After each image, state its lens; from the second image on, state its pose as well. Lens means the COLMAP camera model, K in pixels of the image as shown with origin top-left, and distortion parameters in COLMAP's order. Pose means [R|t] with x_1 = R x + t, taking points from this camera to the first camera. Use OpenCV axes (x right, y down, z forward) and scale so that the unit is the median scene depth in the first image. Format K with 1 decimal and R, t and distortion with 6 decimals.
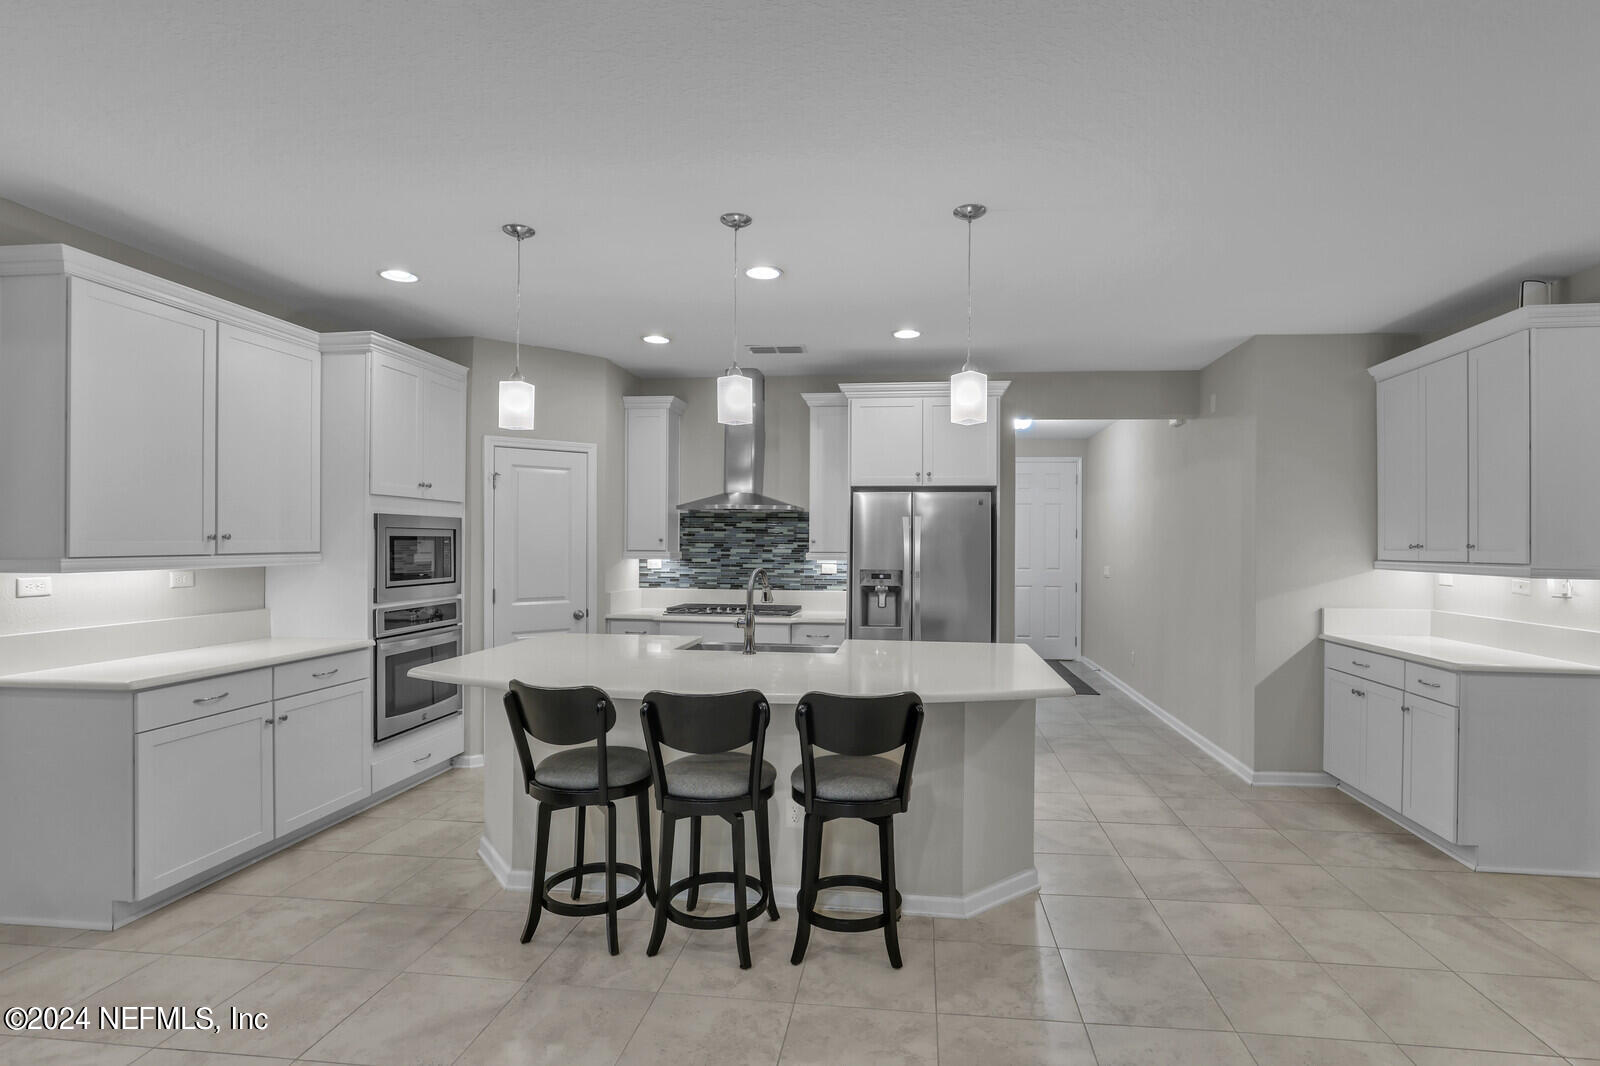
lens RADIAL K [[764.8, 0, 838.1], [0, 764.8, 539.7], [0, 0, 1]] dist [-0.014835, 0.000242]
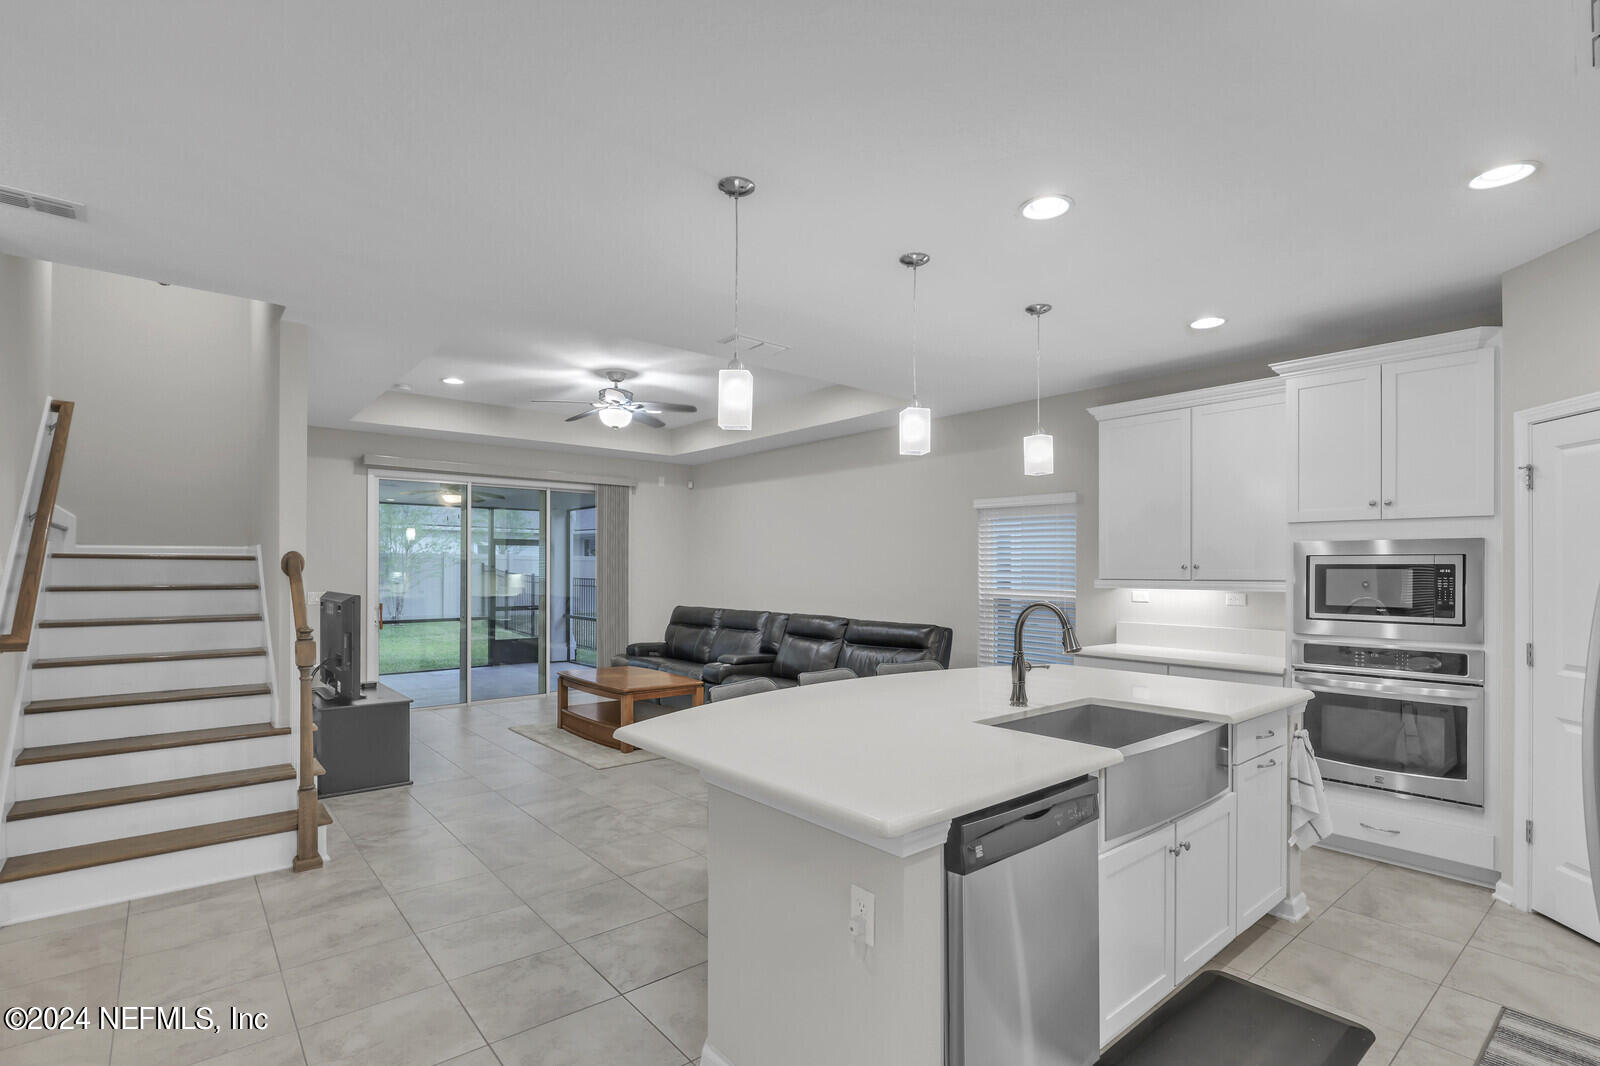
lens RADIAL K [[760.8, 0, 788.3], [0, 760.8, 567.2], [0, 0, 1]] dist [-0.011437, 0.000346]
pose [[-0.701164, -0.009483, -0.712937, 0.439420], [-0.005334, 0.999953, -0.008054, 0.007672], [0.712980, -0.001844, -0.701182, 0.969447]]
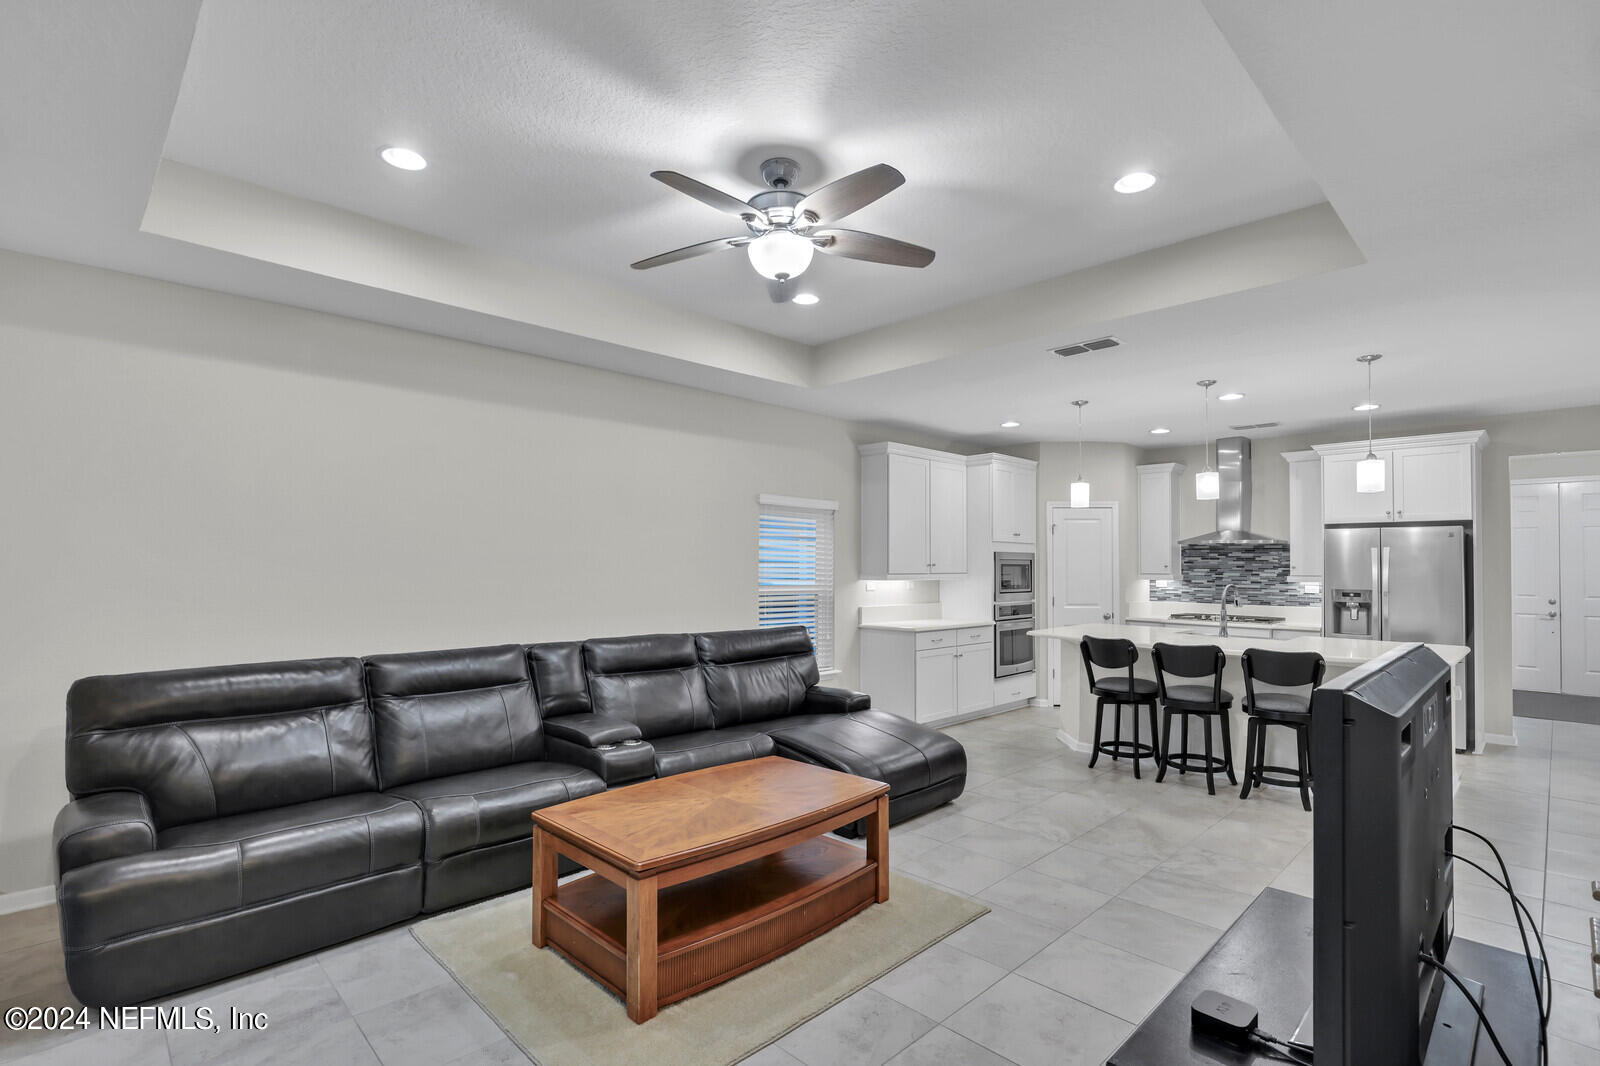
lens RADIAL K [[761.1, 0, 797.1], [0, 761.1, 550.7], [0, 0, 1]] dist [-0.013418, 0.000650]
pose [[0.772123, -0.013320, -0.635333, 0.143495], [0.000383, 0.999790, -0.020496, -0.000117], [0.635473, 0.015582, 0.771966, -0.556956]]
